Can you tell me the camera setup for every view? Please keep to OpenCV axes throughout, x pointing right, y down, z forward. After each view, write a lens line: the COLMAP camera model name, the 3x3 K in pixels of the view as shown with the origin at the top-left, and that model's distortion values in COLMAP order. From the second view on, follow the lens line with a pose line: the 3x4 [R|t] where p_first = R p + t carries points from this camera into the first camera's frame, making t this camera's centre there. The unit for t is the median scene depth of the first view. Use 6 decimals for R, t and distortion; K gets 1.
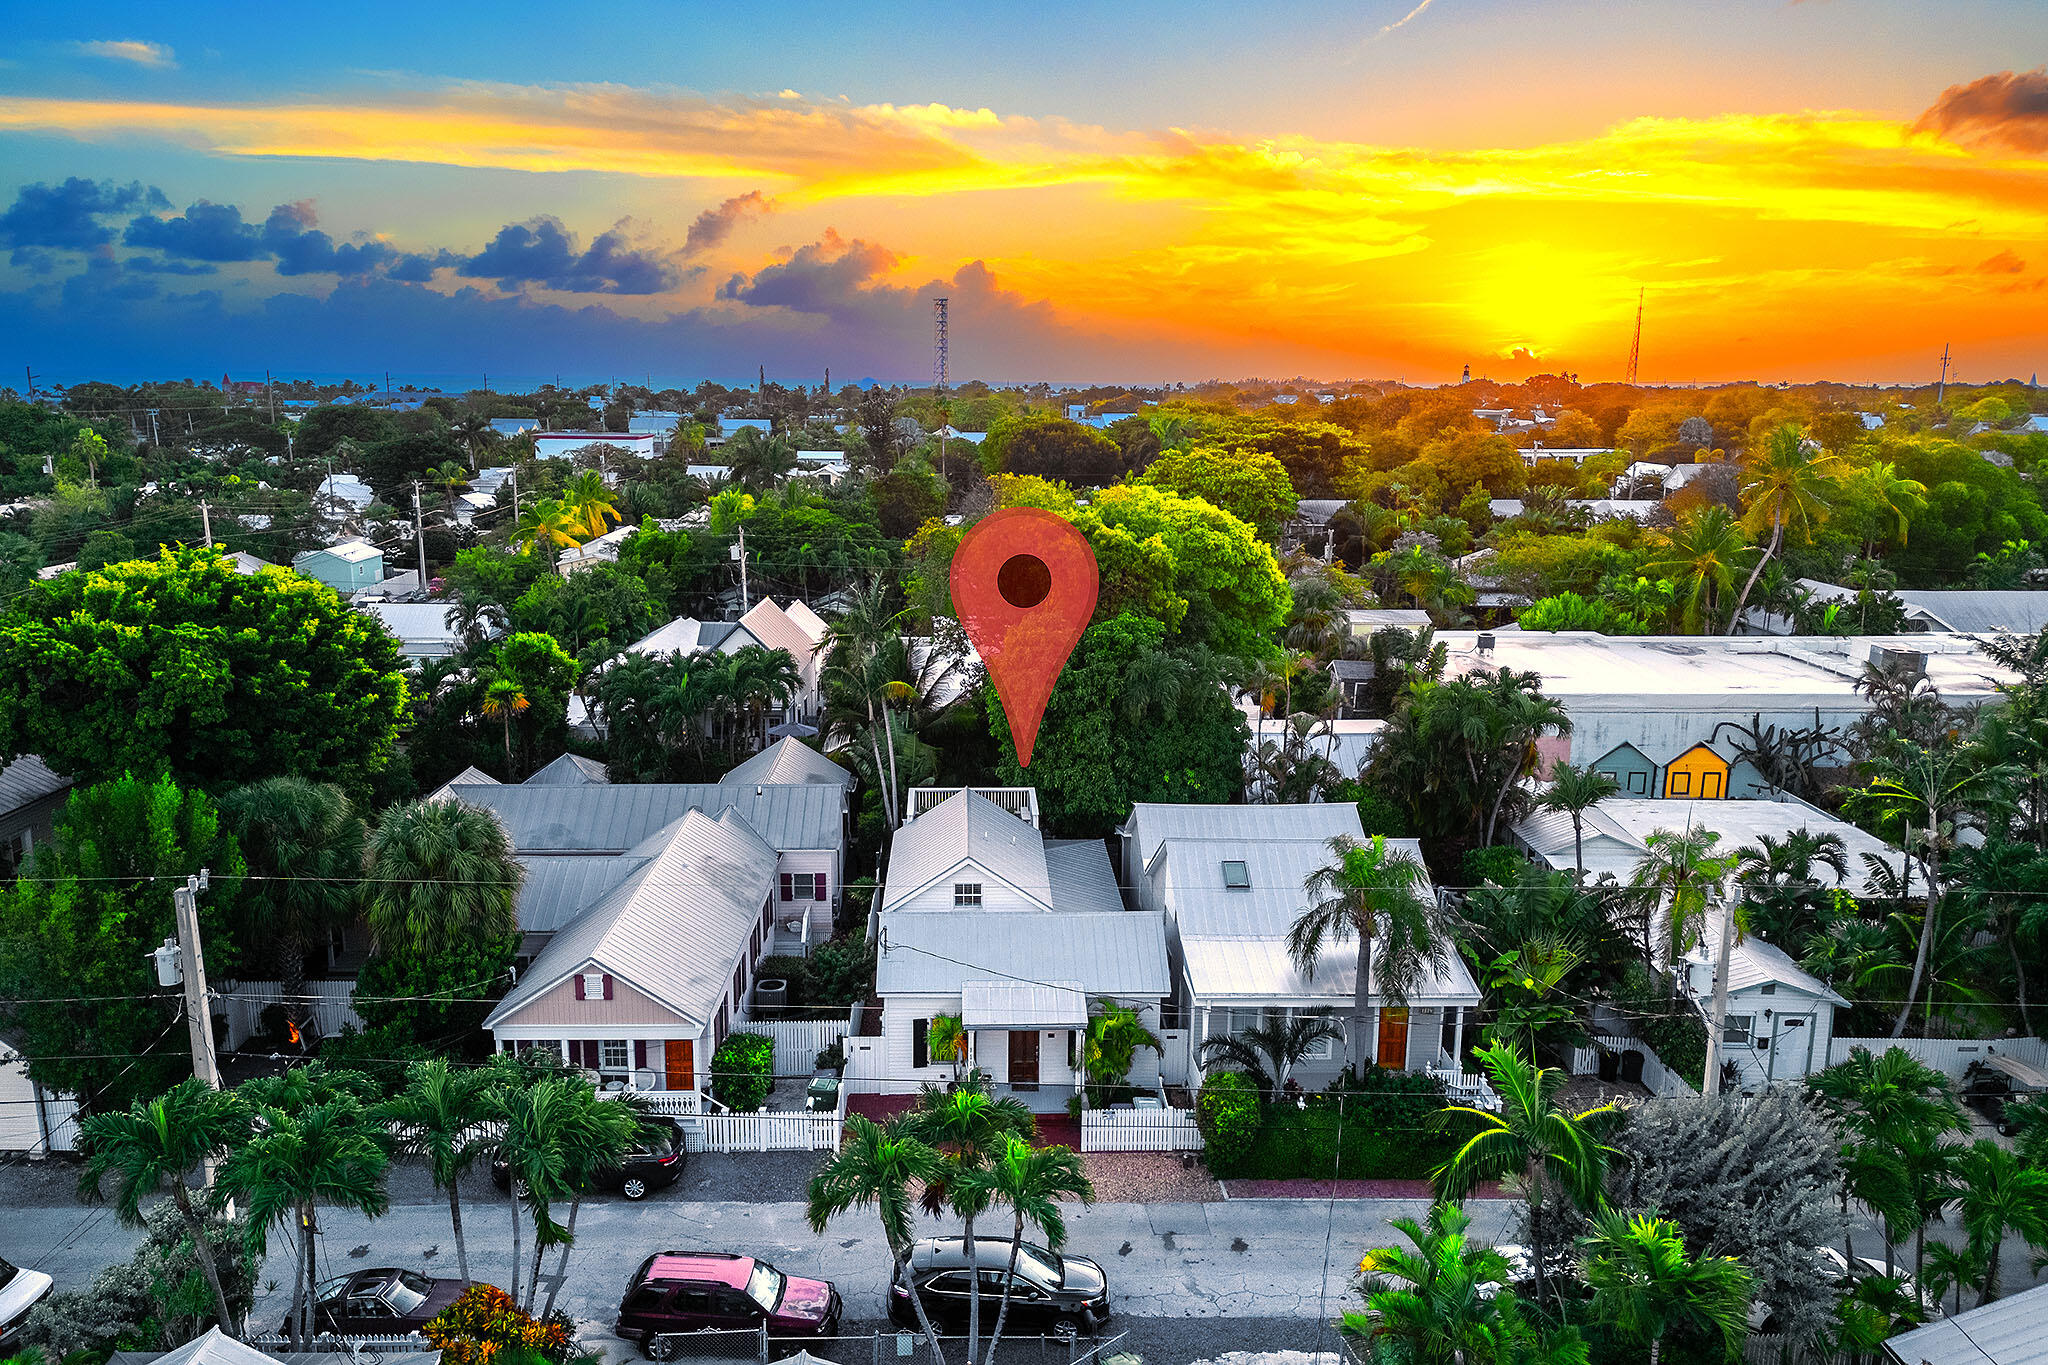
lens RADIAL K [[1509.6, 0, 985.5], [0, 1509.6, 692.2], [0, 0, 1]] dist [0.047279, -0.027559]
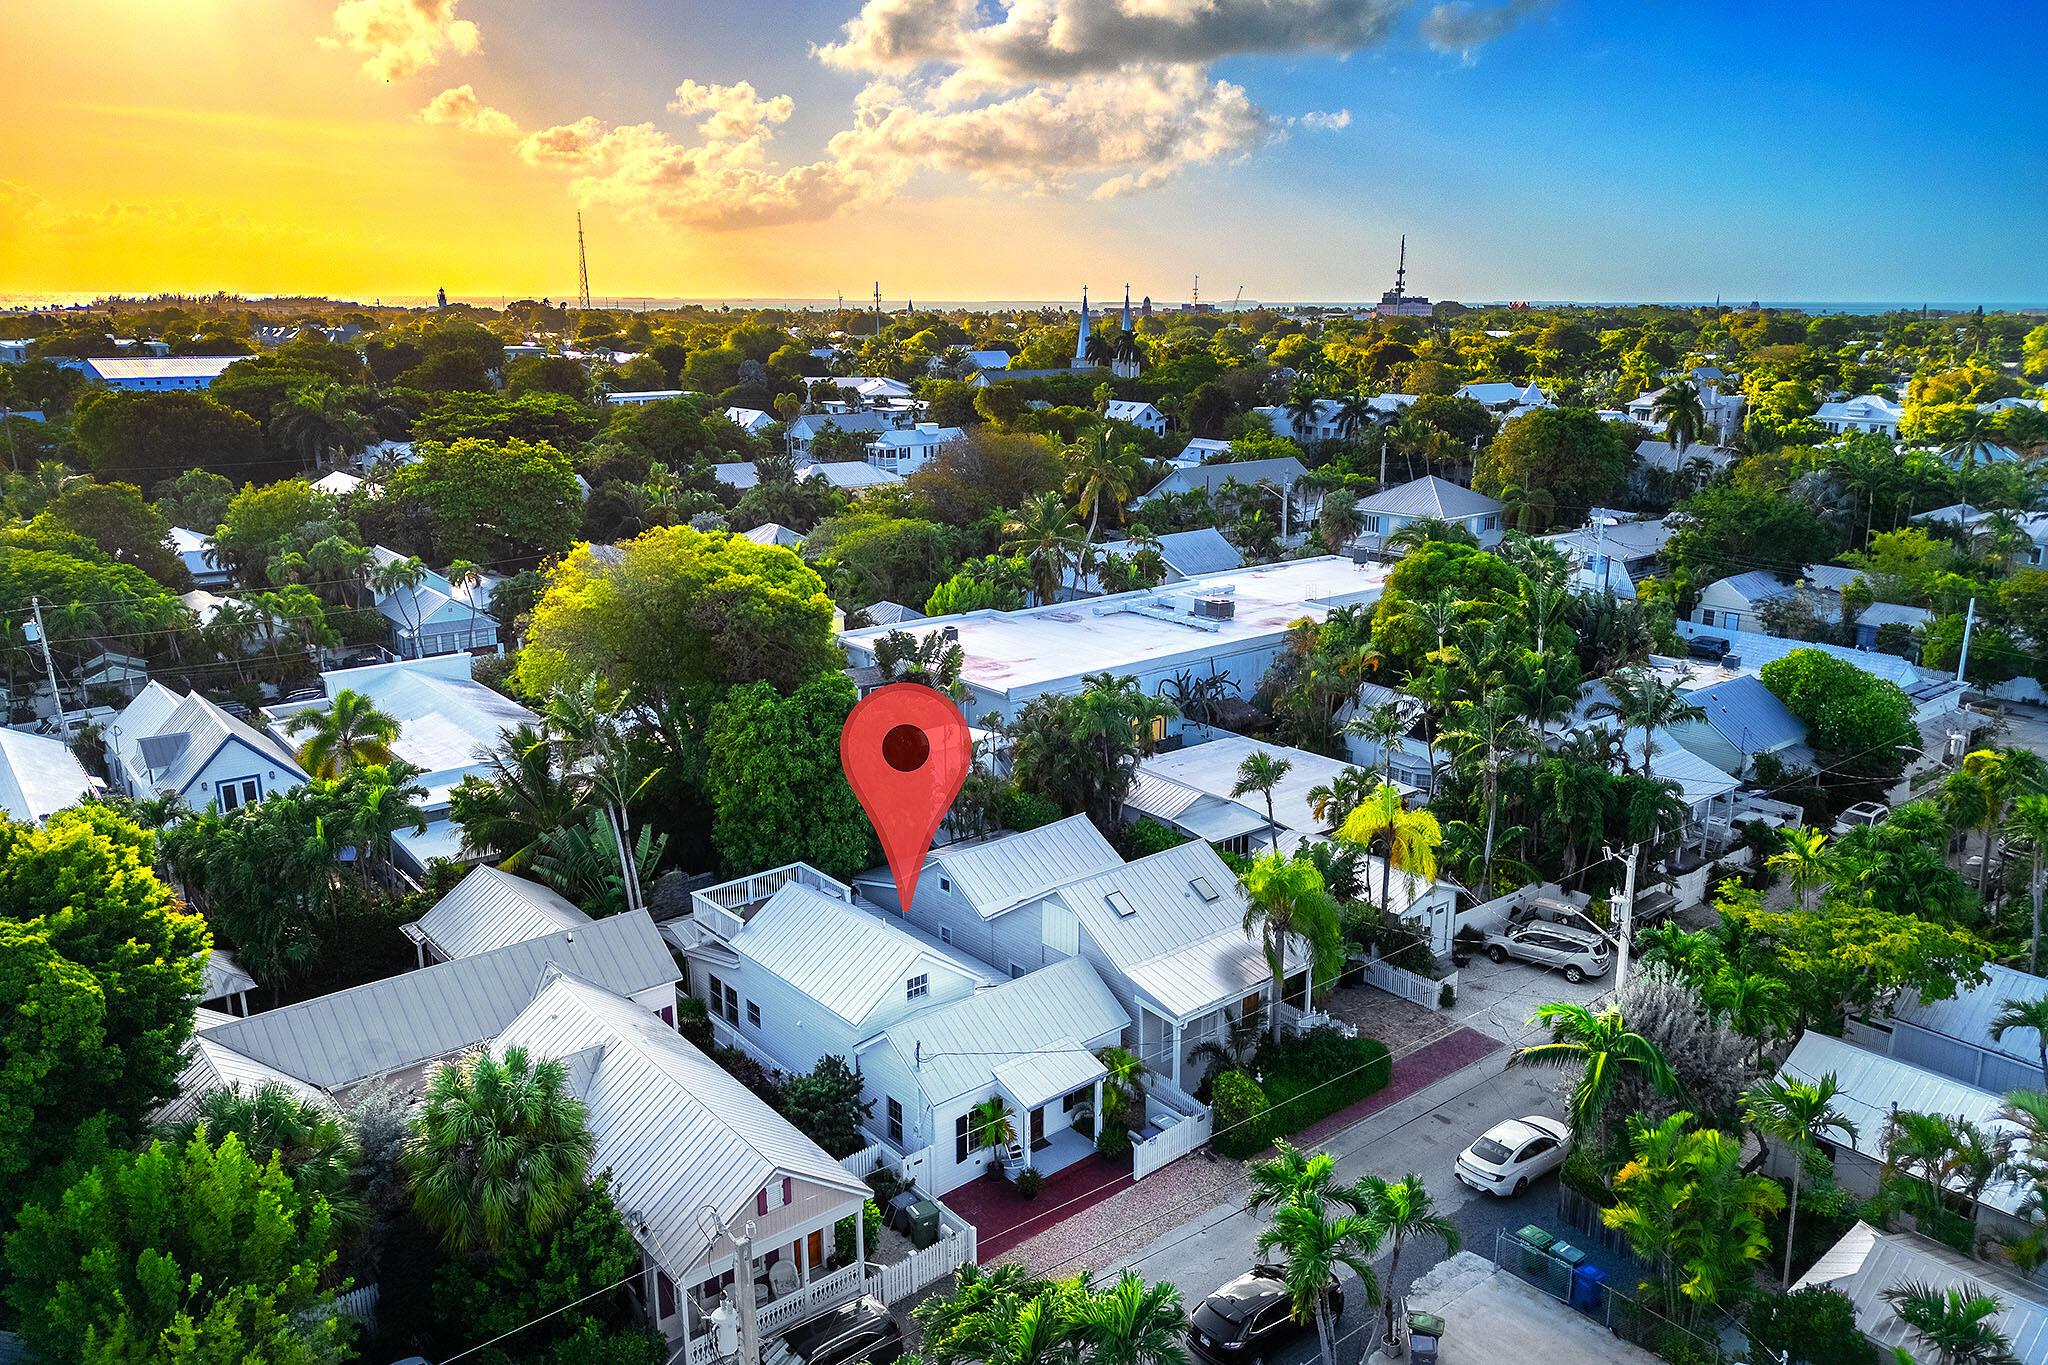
lens RADIAL K [[1509.6, 0, 1035.2], [0, 1509.6, 695.5], [0, 0, 1]] dist [0.047279, -0.027559]
pose [[0.767931, -0.159143, 0.620448, -0.562563], [0.126203, 0.987248, 0.097024, -0.154289], [-0.627977, 0.003795, 0.778223, 0.139044]]
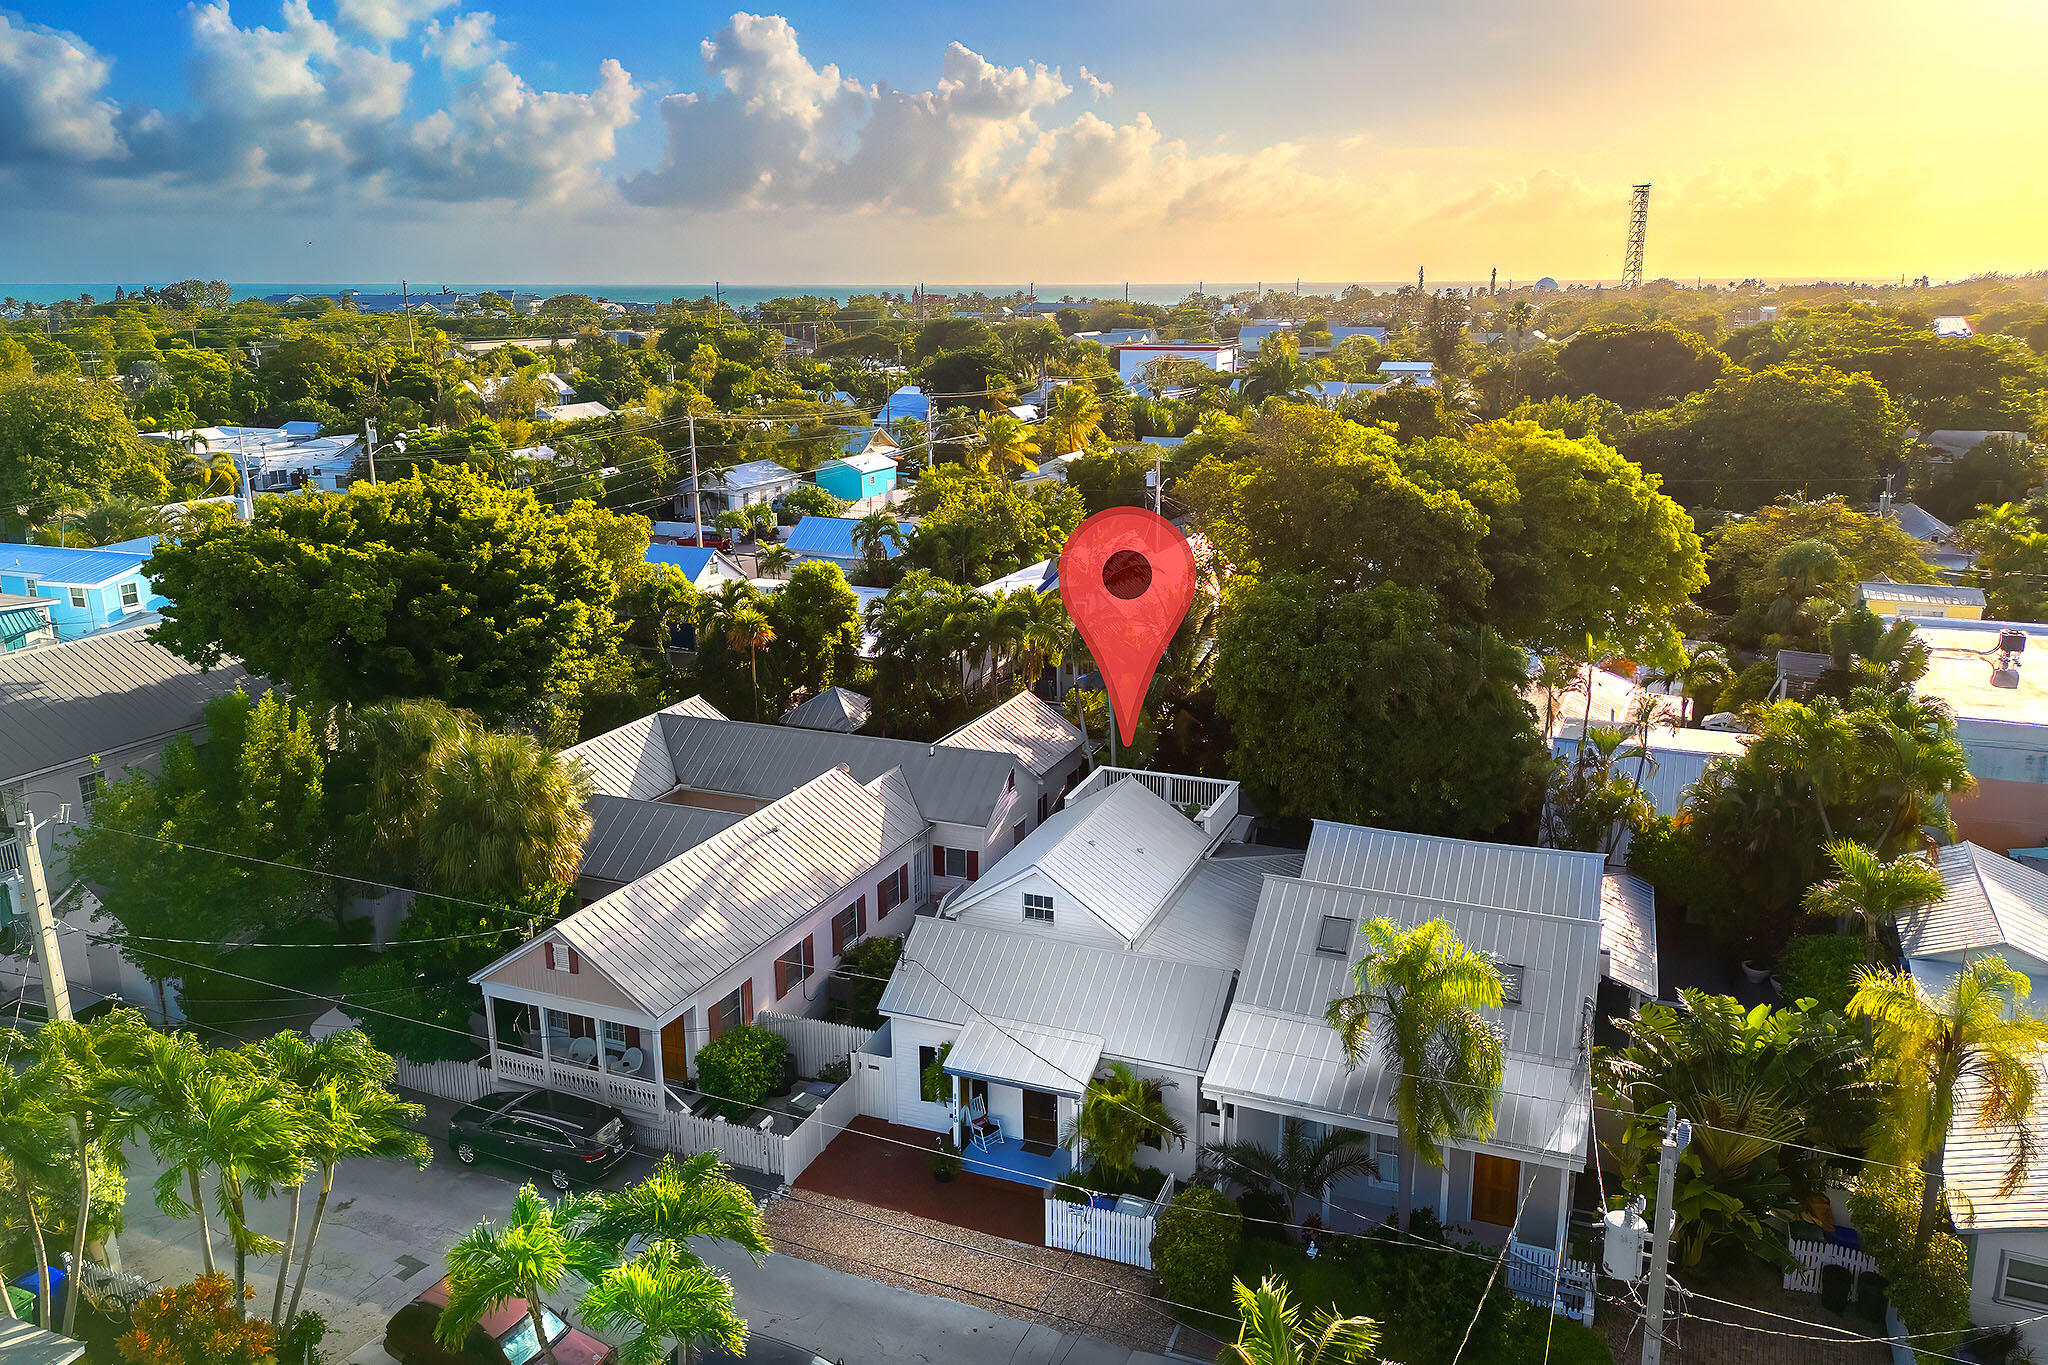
lens RADIAL K [[1509.6, 0, 1027.6], [0, 1509.6, 690.5], [0, 0, 1]] dist [0.047279, -0.027559]
pose [[0.915038, 0.091553, -0.392840, 0.307728], [-0.068553, 0.995030, 0.072218, -0.050264], [0.397500, -0.039152, 0.916767, 0.216627]]
